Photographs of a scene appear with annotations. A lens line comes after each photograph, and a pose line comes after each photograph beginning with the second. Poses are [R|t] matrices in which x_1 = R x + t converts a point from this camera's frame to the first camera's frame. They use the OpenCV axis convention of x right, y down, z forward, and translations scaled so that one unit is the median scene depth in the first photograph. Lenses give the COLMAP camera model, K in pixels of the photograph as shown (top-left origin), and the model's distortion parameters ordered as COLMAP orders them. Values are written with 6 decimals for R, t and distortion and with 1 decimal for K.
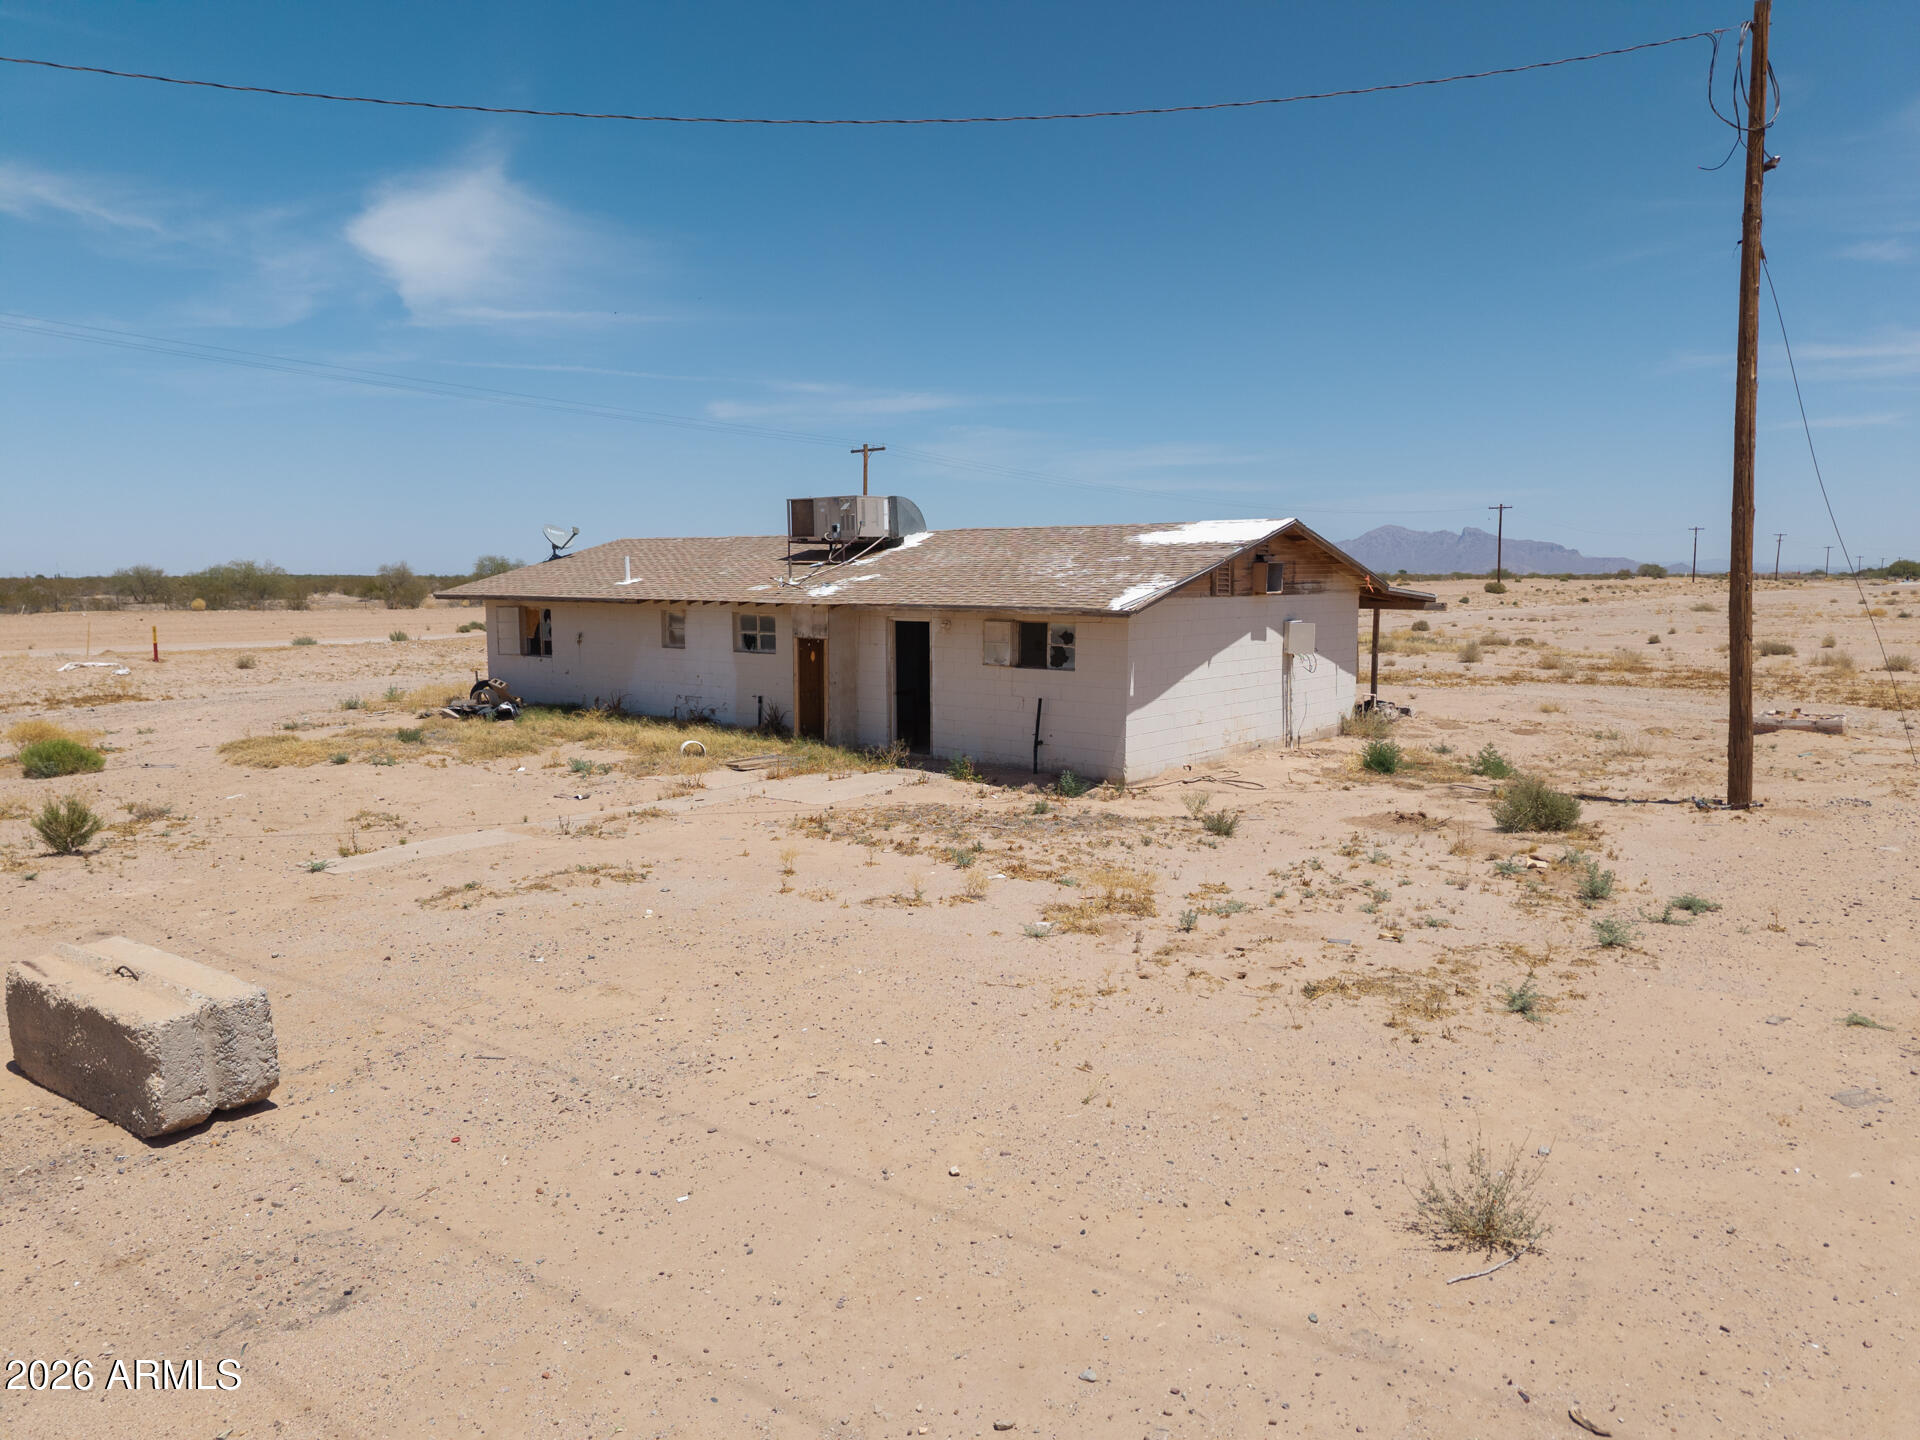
lens RADIAL K [[1248.6, 0, 957.7], [0, 1248.6, 719.7], [0, 0, 1]] dist [0.125422, -0.270064]
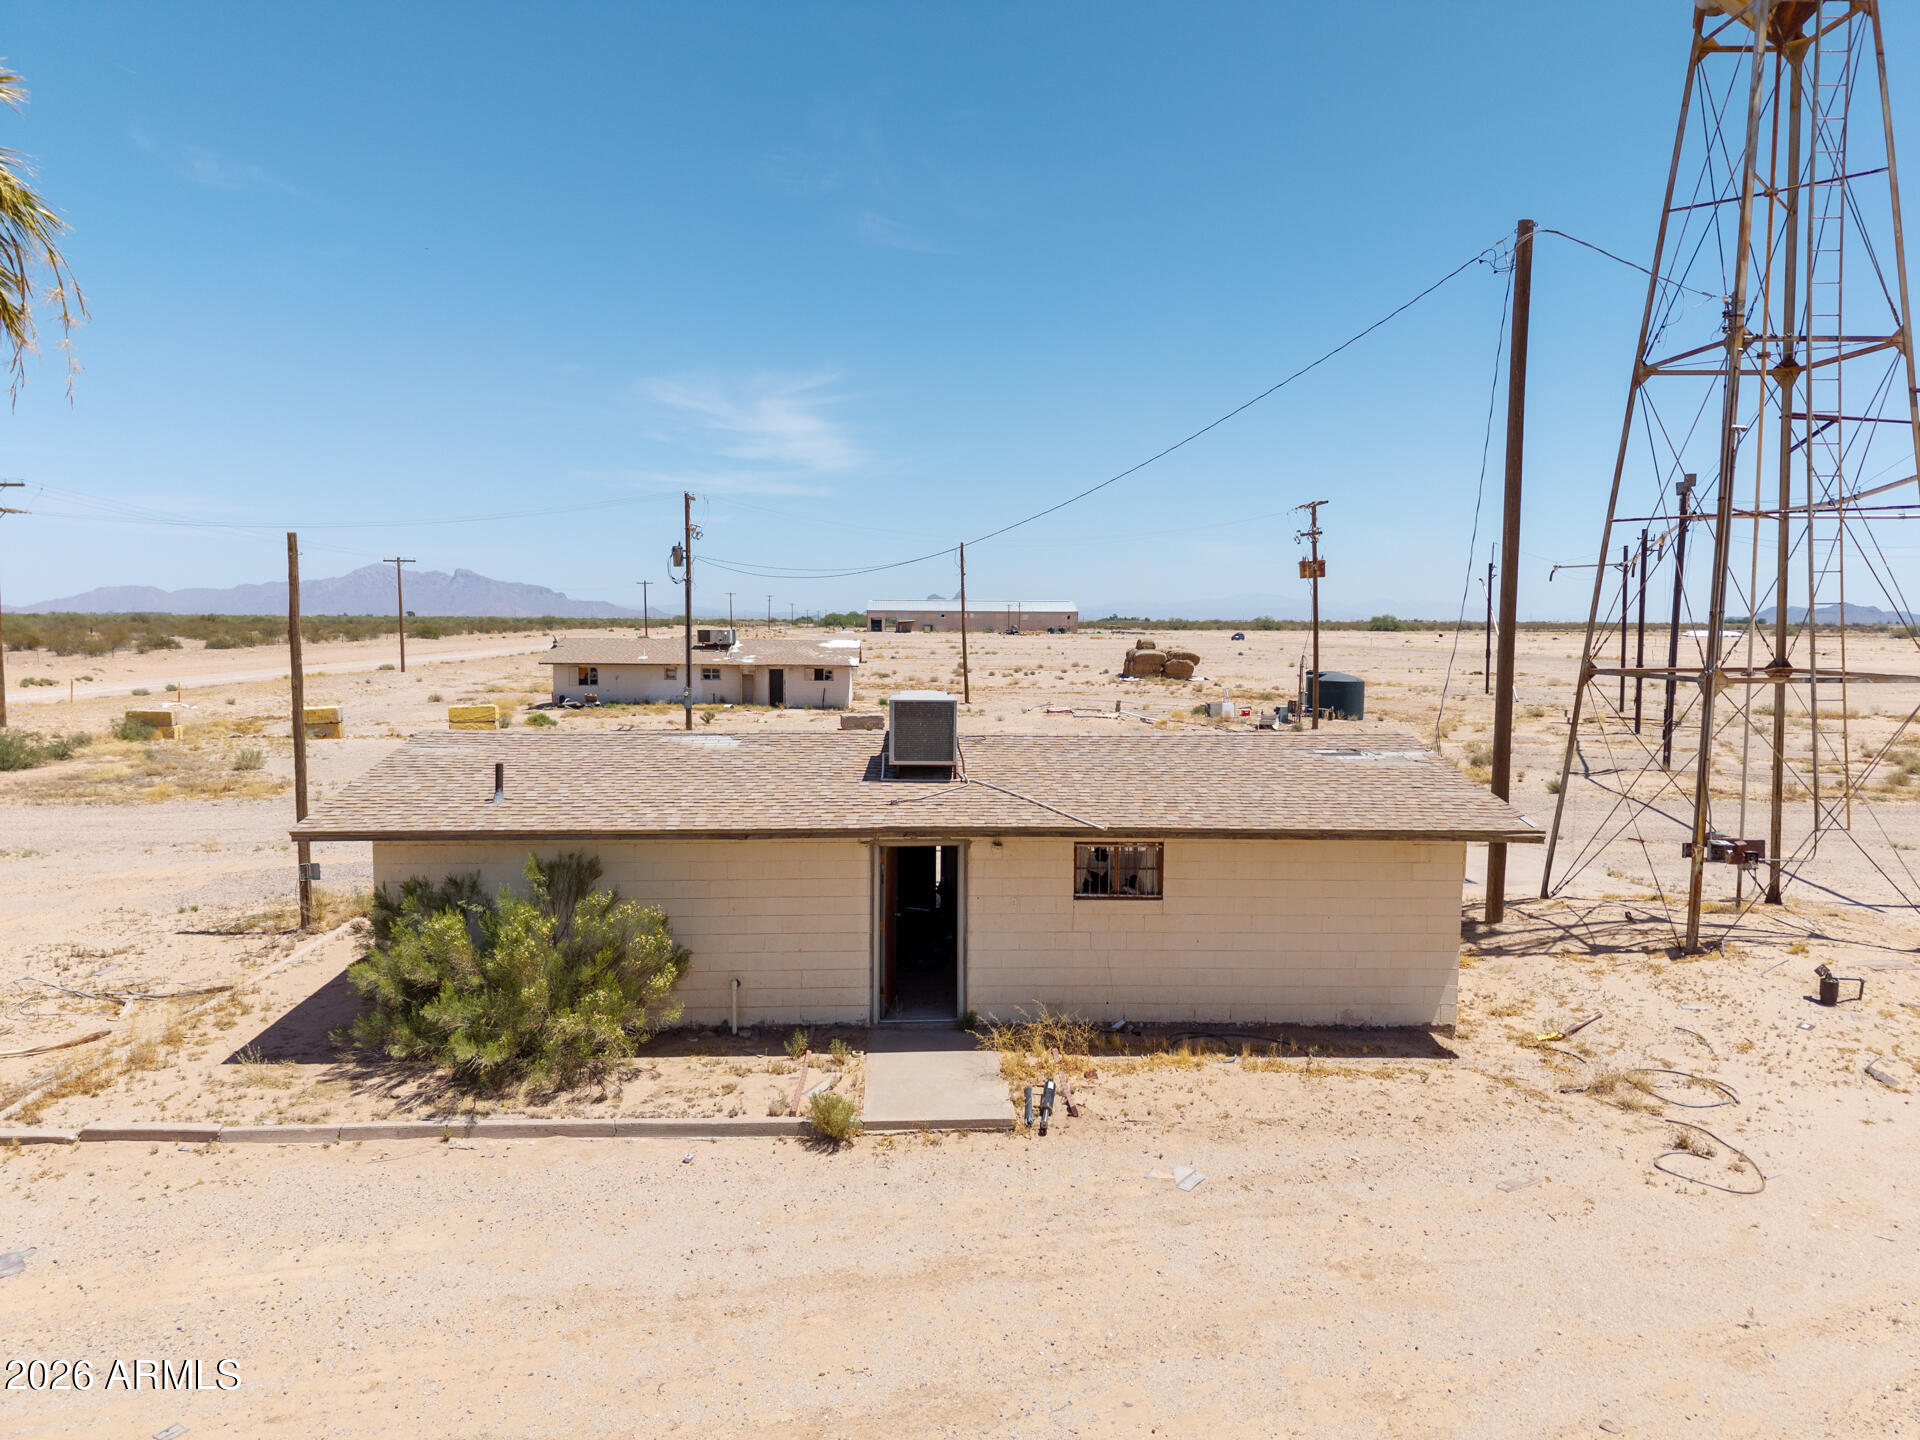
lens RADIAL K [[1279.4, 0, 958.2], [0, 1279.4, 716.1], [0, 0, 1]] dist [0.051878, -0.064616]
pose [[0.738927, -0.043468, 0.672382, -1.788632], [0.068424, 0.997599, -0.010703, 0.109498], [-0.670303, 0.053916, 0.740127, -1.721366]]
